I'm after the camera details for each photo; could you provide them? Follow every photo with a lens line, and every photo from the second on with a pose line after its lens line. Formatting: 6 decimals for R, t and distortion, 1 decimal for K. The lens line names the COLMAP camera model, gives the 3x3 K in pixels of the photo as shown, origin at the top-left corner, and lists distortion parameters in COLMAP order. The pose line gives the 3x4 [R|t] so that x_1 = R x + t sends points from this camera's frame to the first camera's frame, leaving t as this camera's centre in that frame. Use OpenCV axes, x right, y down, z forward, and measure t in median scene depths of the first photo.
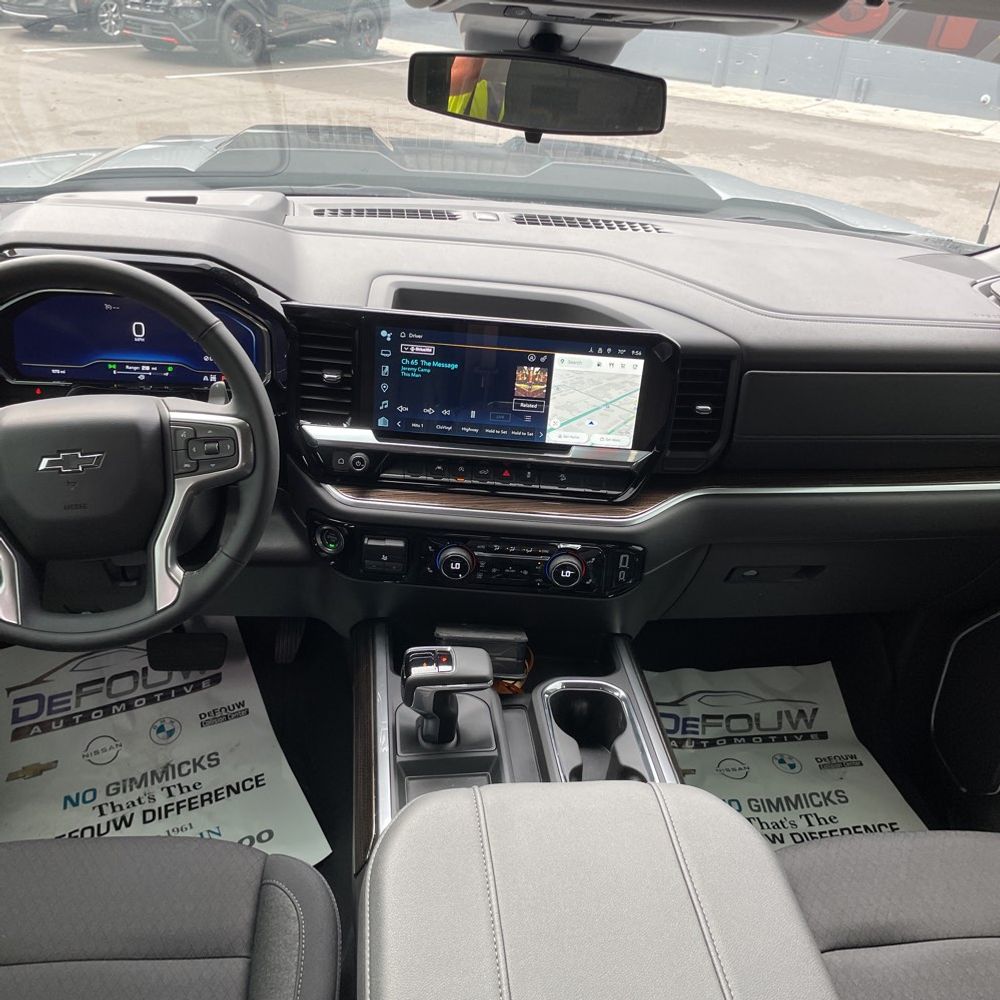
lens RADIAL K [[999.3, 0, 495.1], [0, 999.3, 499.9], [0, 0, 1]] dist [0.087420, -0.114563]
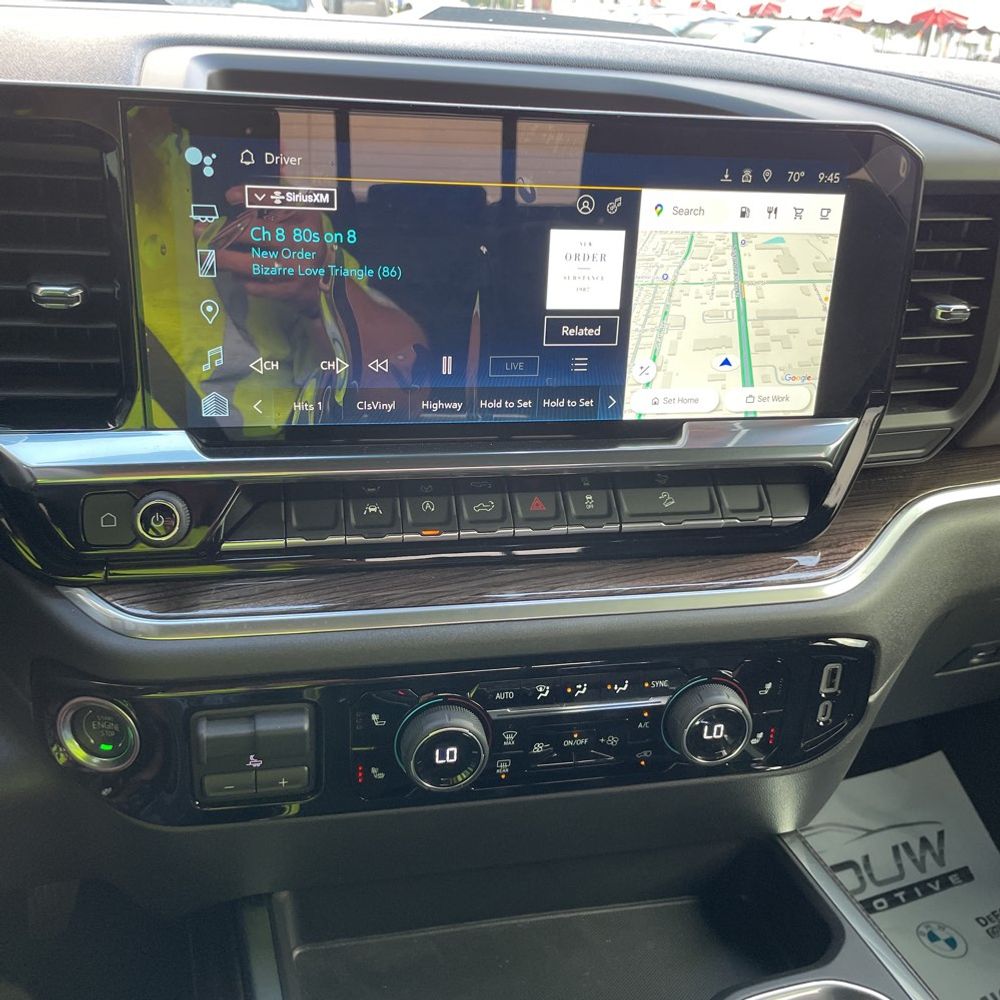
lens RADIAL K [[999.3, 0, 495.1], [0, 999.3, 499.9], [0, 0, 1]] dist [0.087420, -0.114563]
pose [[0.976015, -0.110706, 0.187454, -0.083315], [0.120097, 0.991977, -0.039474, -0.014589], [-0.181580, 0.061040, 0.981480, 0.605492]]
